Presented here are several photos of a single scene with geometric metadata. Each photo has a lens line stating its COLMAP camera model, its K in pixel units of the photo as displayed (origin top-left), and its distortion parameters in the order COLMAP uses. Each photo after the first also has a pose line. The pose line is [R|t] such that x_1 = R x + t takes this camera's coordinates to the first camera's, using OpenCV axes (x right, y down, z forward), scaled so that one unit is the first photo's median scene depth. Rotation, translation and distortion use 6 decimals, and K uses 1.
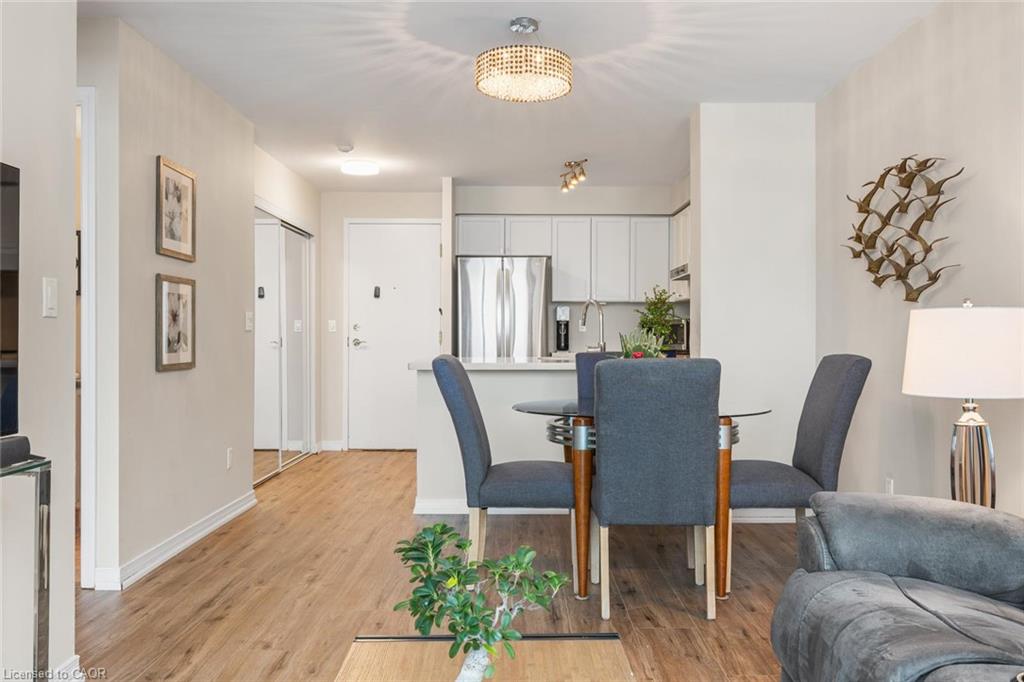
lens RADIAL K [[854.6, 0, 509.8], [0, 854.6, 333.7], [0, 0, 1]] dist [-0.000828, 0.004134]
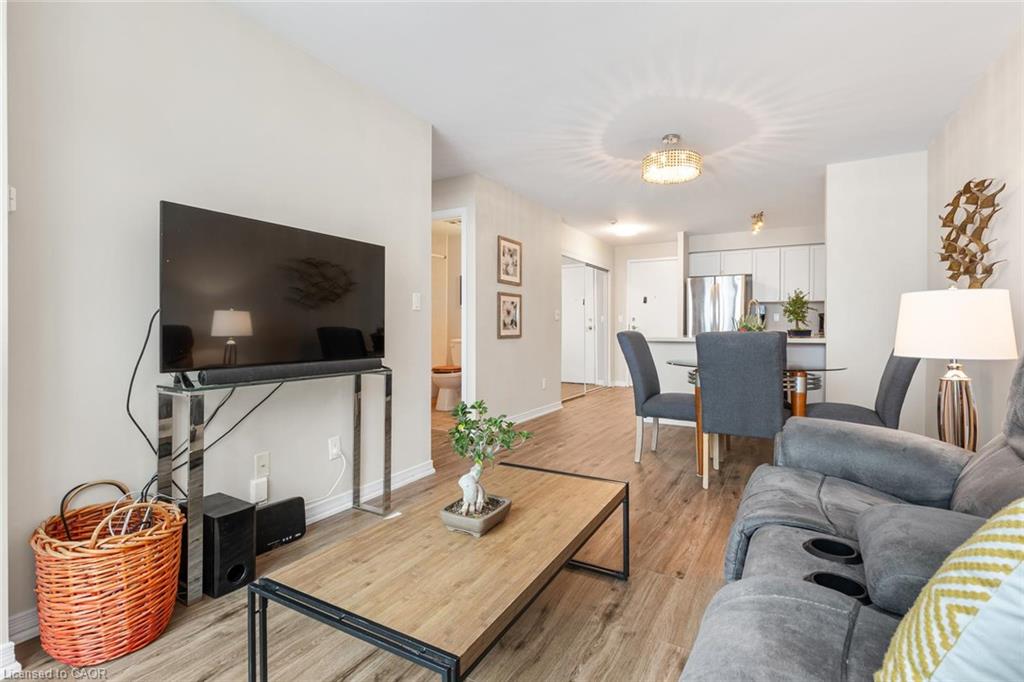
lens RADIAL K [[468.0, 0, 514.7], [0, 468.0, 328.4], [0, 0, 1]] dist [-0.000180, -0.000114]
pose [[0.867360, 0.000850, -0.497680, 0.186674], [0.001045, 0.999993, 0.003529, 0.014678], [0.497680, -0.003581, 0.867353, 0.023009]]
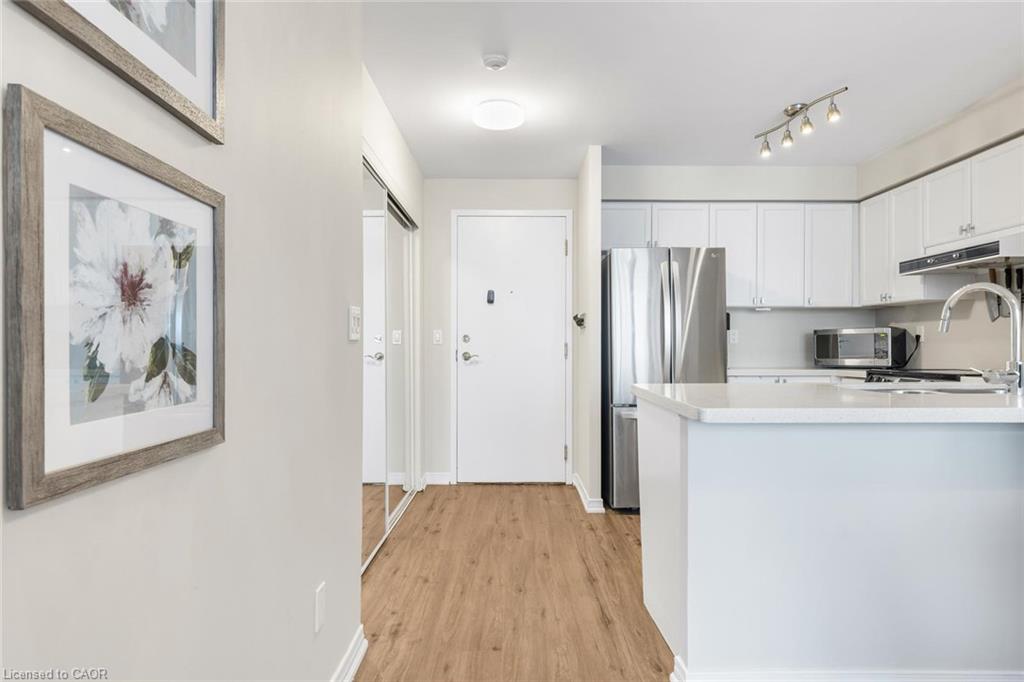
lens RADIAL K [[589.7, 0, 512.1], [0, 589.7, 348.3], [0, 0, 1]] dist [0.000291, 0.000212]
pose [[0.999982, -0.000559, 0.005938, -0.267595], [0.000537, 0.999993, 0.003692, -0.000032], [-0.005940, -0.003689, 0.999976, 0.807633]]
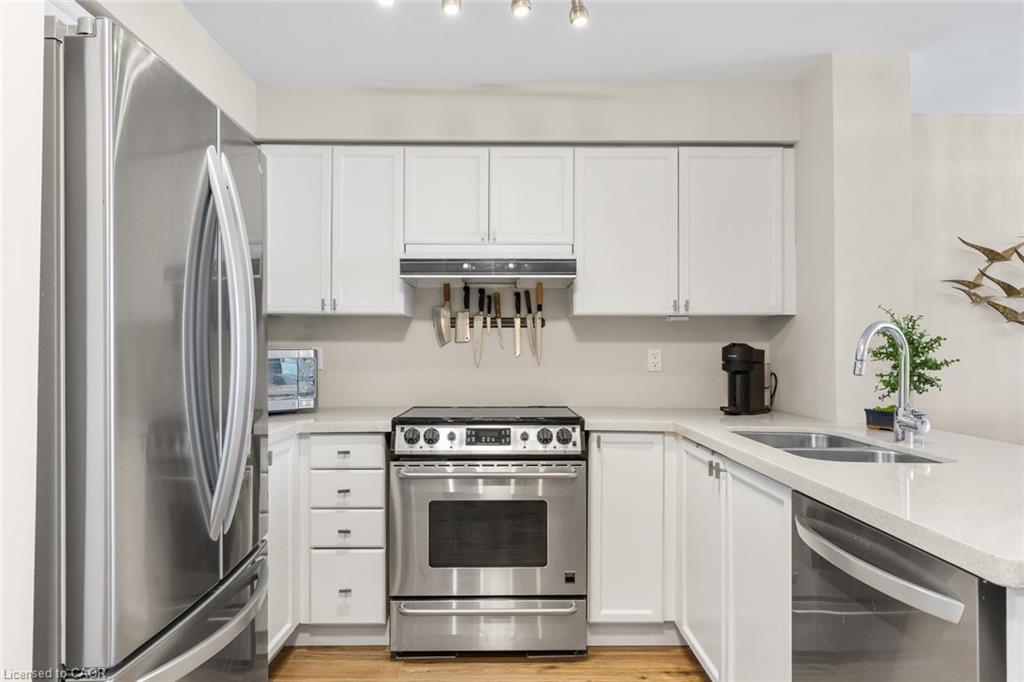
lens RADIAL K [[650.5, 0, 513.1], [0, 650.5, 354.5], [0, 0, 1]] dist [0.000958, 0.000054]
pose [[-0.010717, -0.003024, 0.999938, -0.364310], [-0.003130, 0.999991, 0.002990, -0.027067], [-0.999938, -0.003098, -0.010727, 1.574344]]
